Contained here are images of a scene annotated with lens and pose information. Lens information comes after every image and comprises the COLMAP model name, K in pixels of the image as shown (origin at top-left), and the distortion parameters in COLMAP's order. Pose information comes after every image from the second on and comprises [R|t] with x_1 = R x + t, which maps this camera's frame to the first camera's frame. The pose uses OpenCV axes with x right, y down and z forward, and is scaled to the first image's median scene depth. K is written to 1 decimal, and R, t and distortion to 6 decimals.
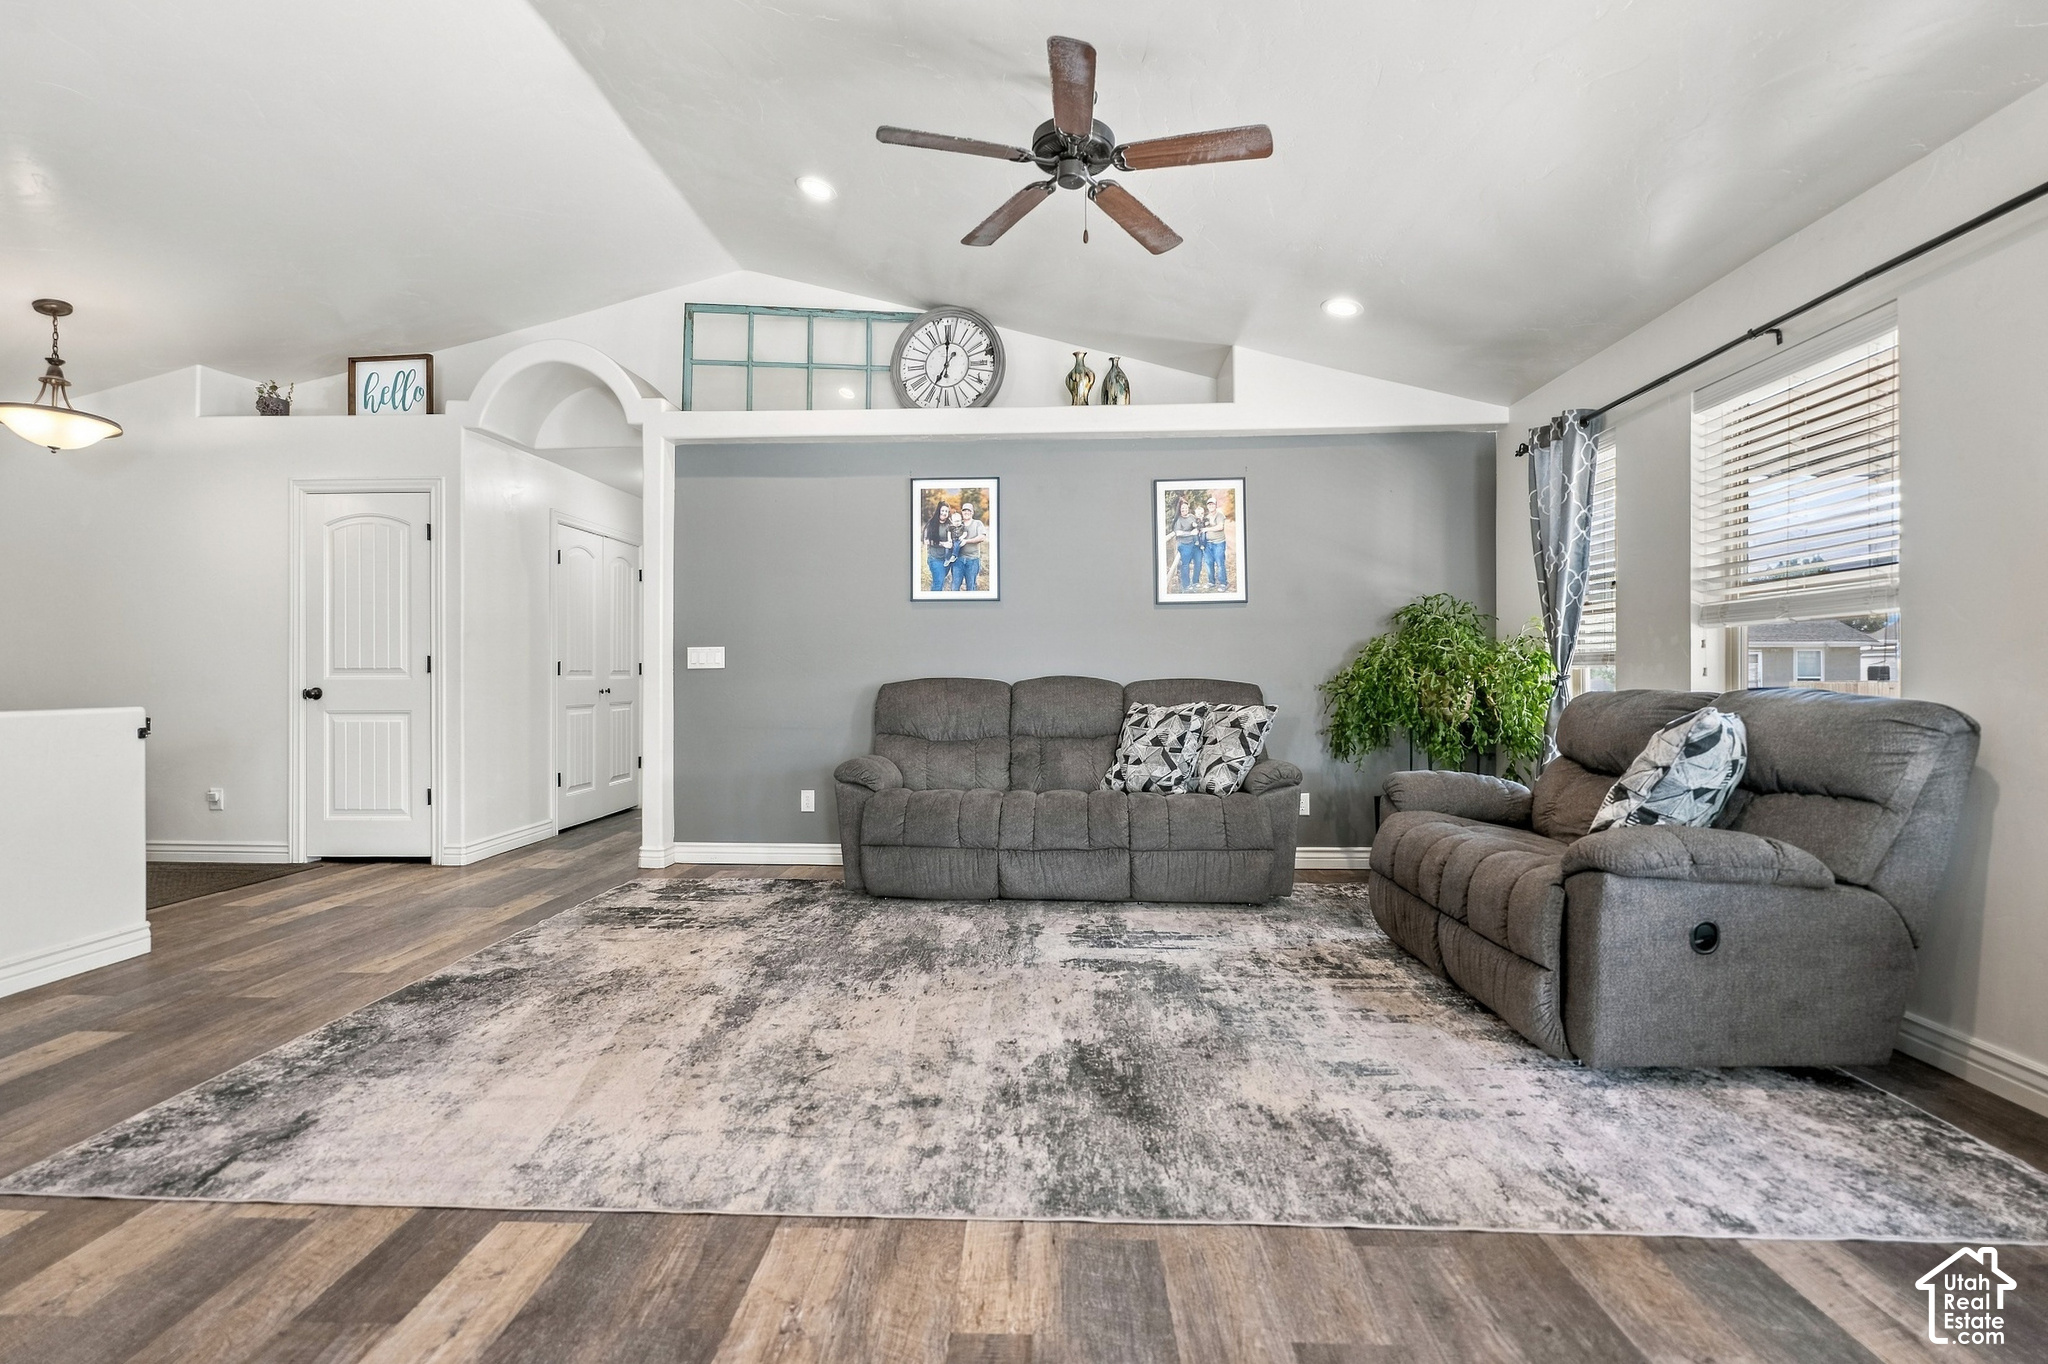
lens RADIAL K [[958.4, 0, 1025.2], [0, 958.4, 670.9], [0, 0, 1]] dist [-0.001640, 0.003036]
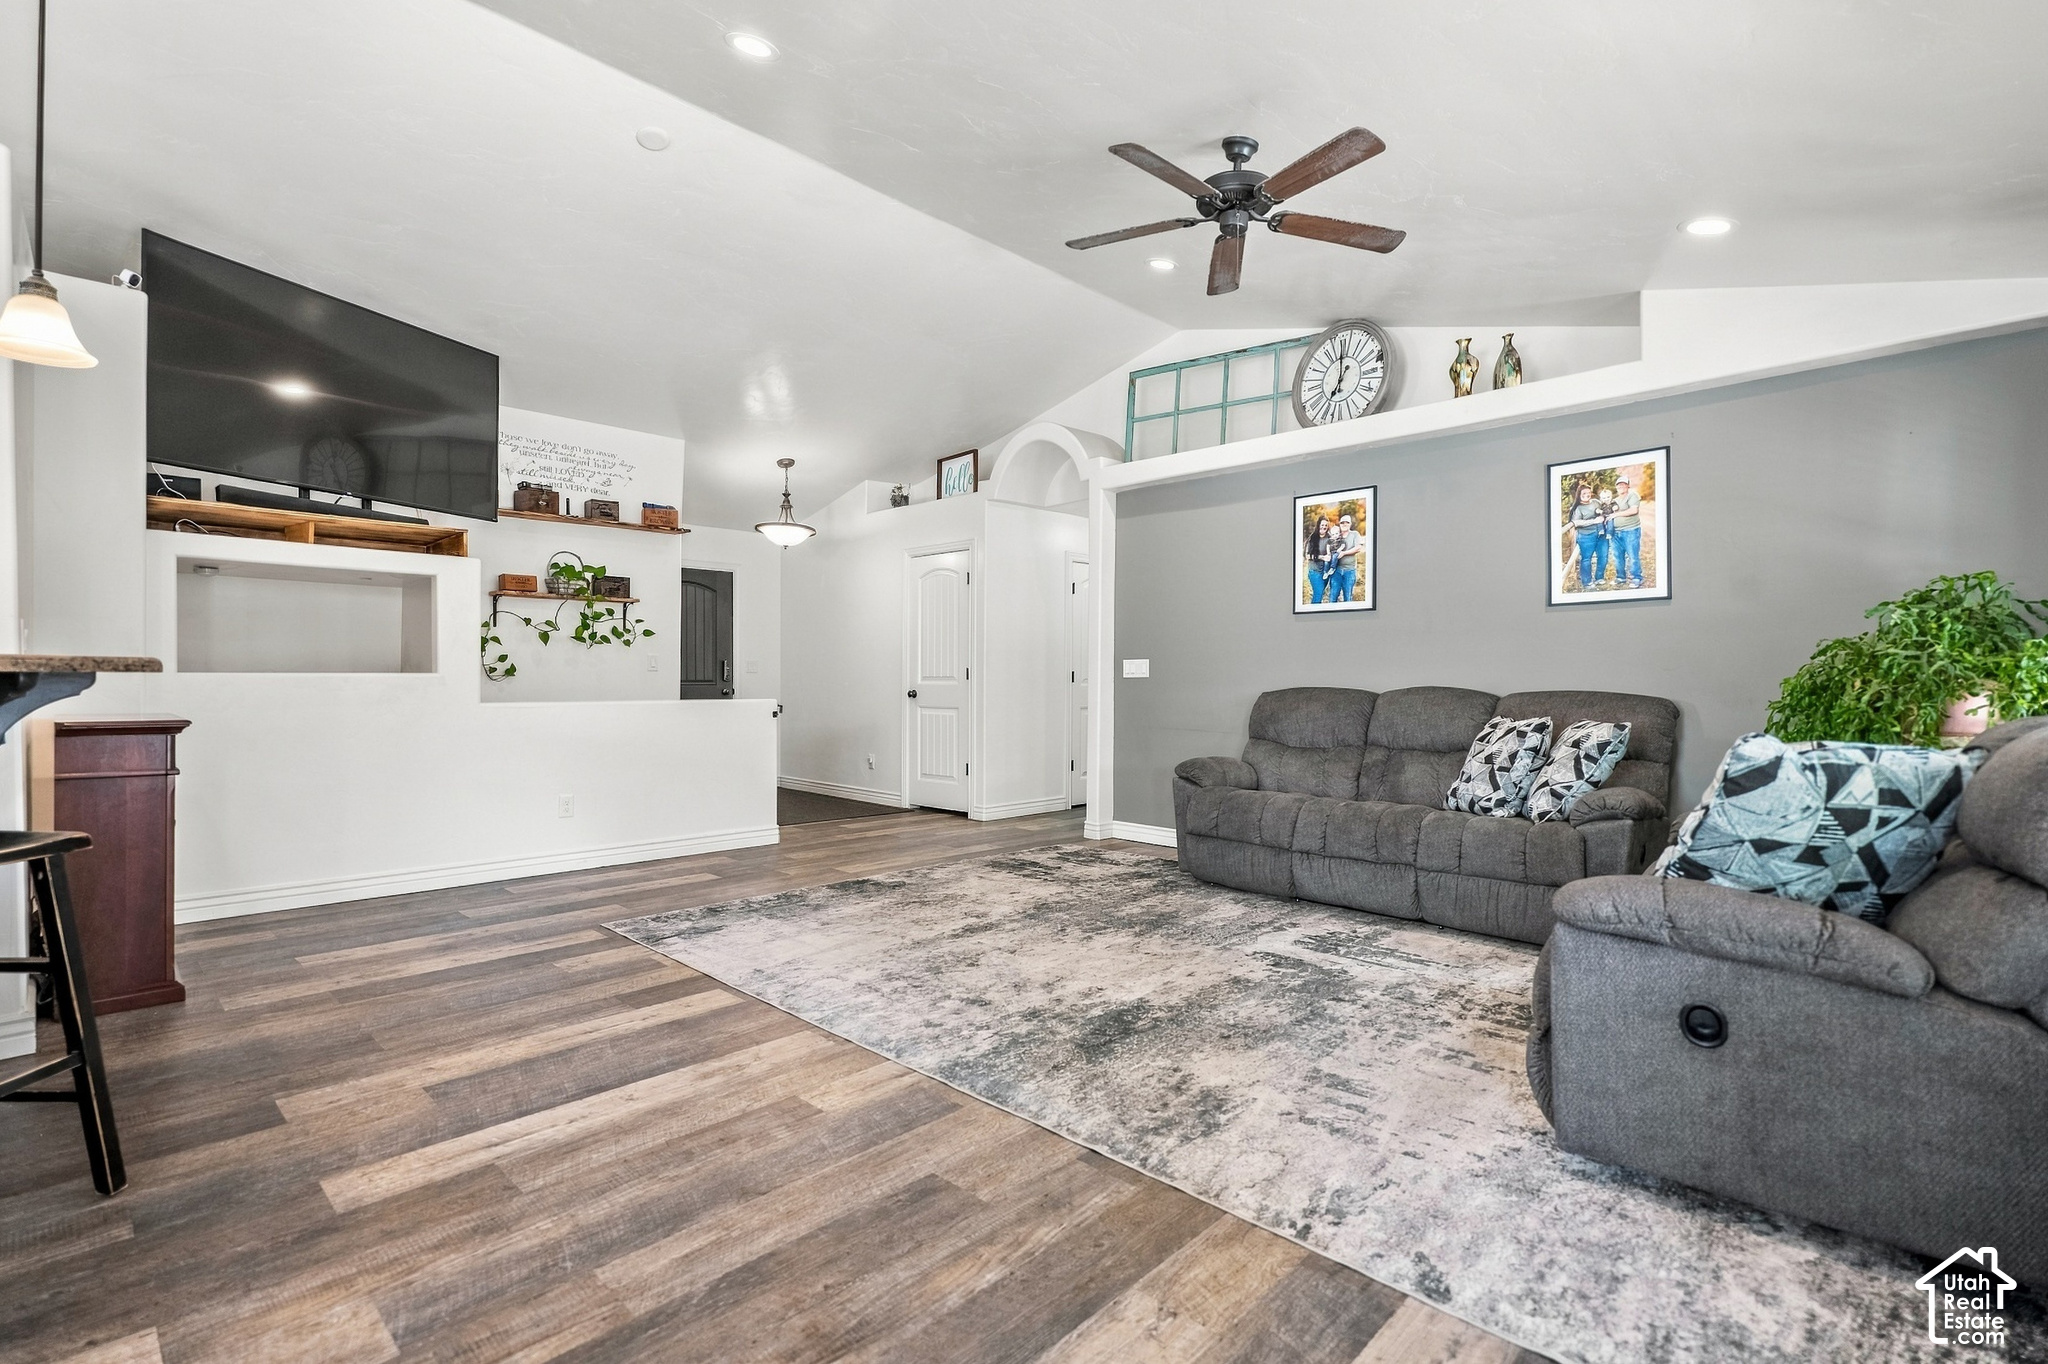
lens RADIAL K [[958.4, 0, 1020.6], [0, 958.4, 685.0], [0, 0, 1]] dist [-0.001640, 0.003036]
pose [[0.741479, 0.008050, -0.670928, 0.592765], [-0.004127, 0.999964, 0.007437, -0.002607], [0.670964, -0.002745, 0.741485, 0.033314]]
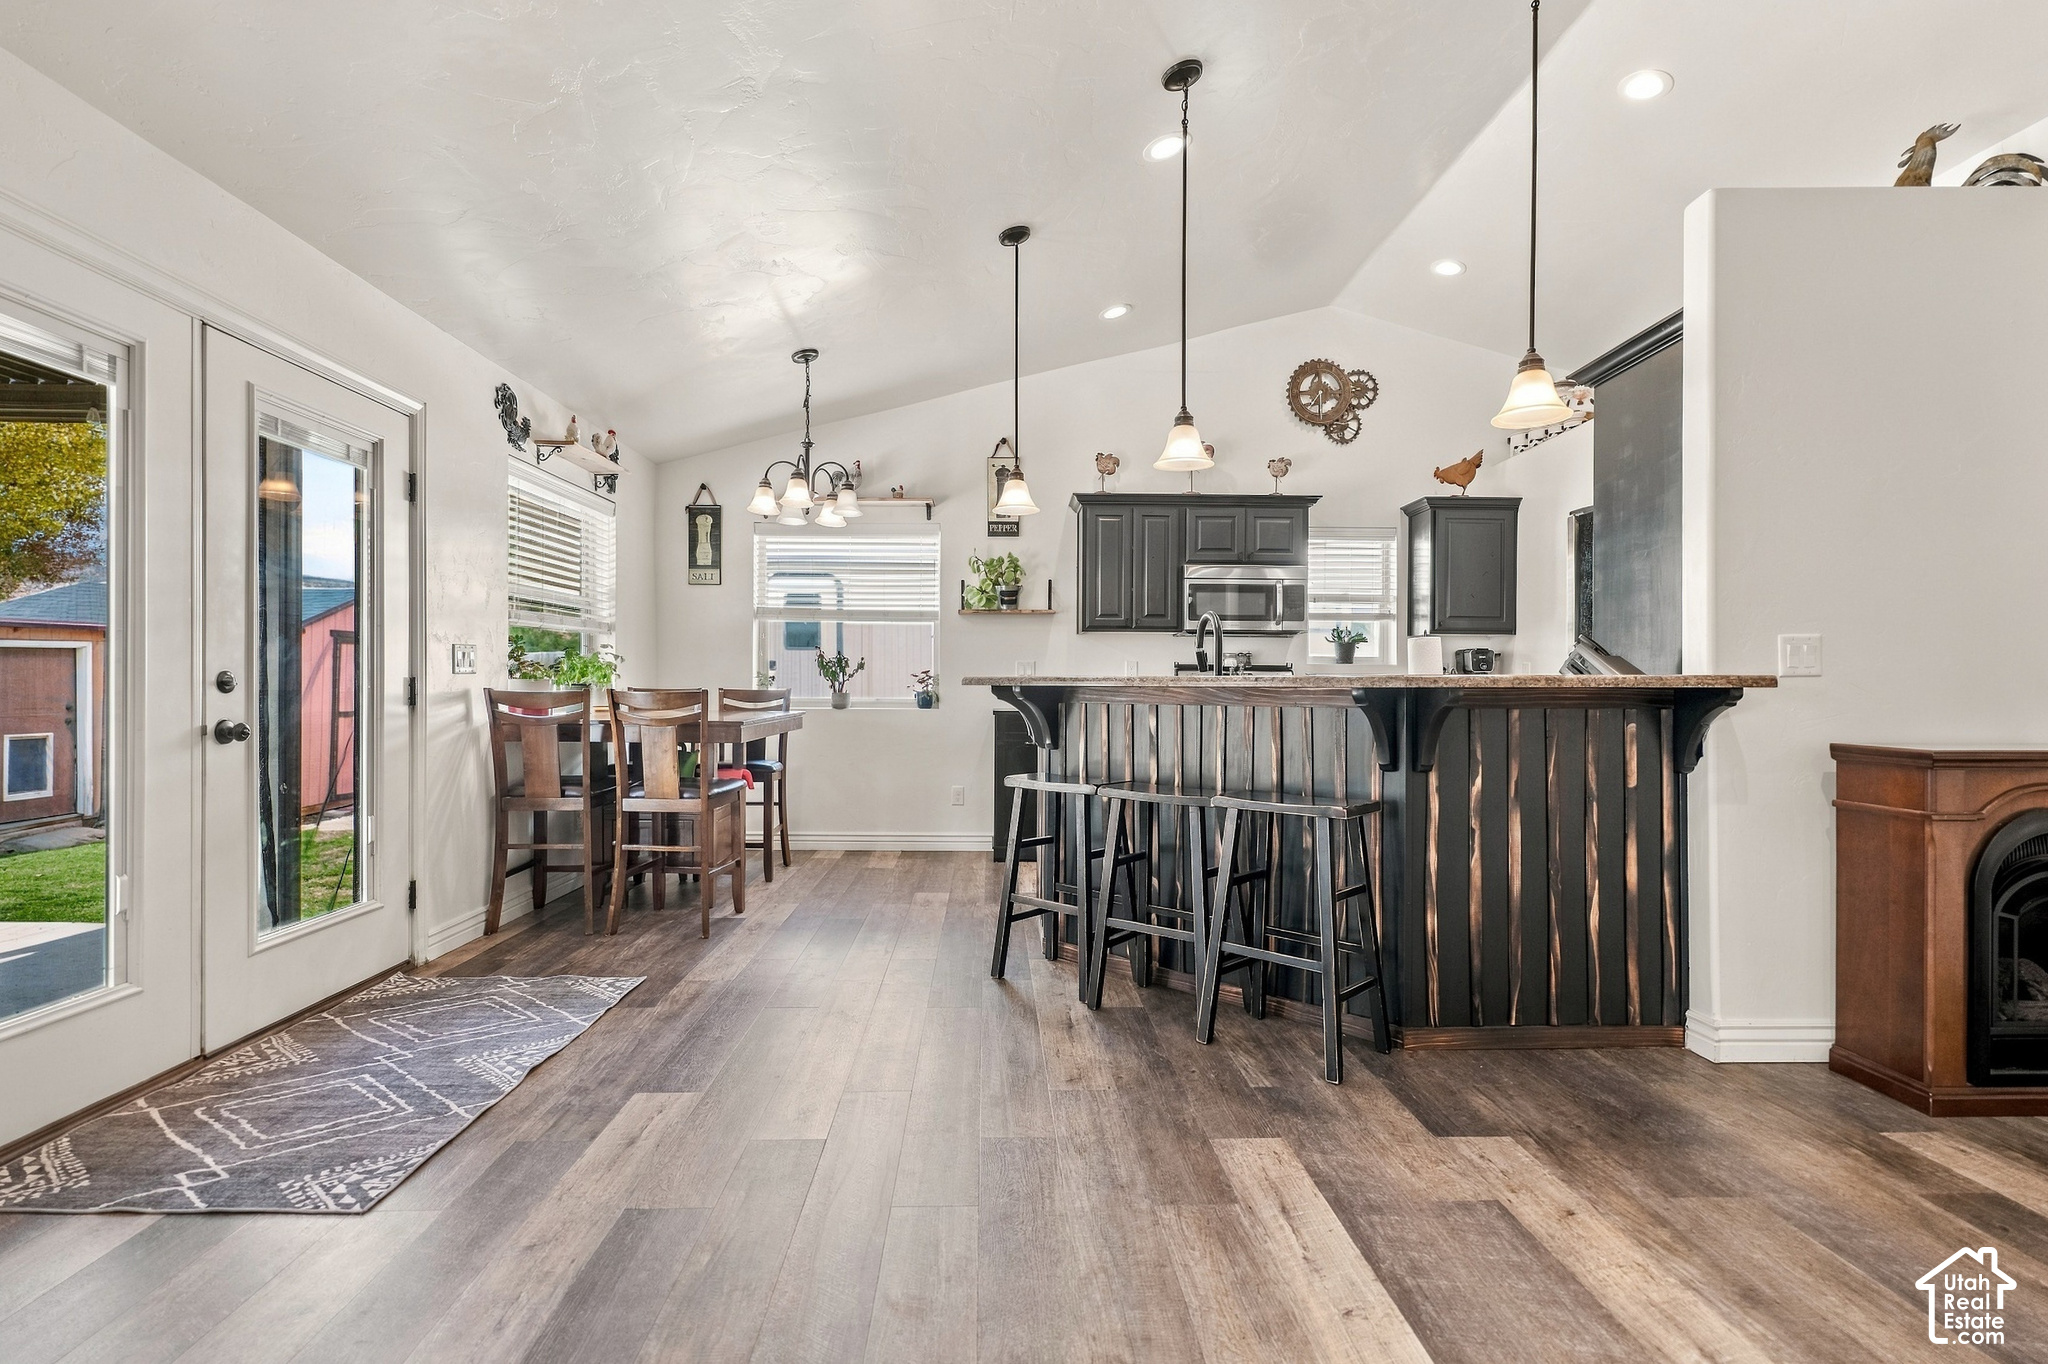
lens RADIAL K [[958.4, 0, 1019.0], [0, 958.4, 683.5], [0, 0, 1]] dist [-0.001640, 0.003036]
pose [[-0.998098, -0.005596, -0.061394, 0.082209], [-0.005045, 0.999946, -0.009127, 0.001149], [0.061441, -0.008800, -0.998072, 0.867070]]
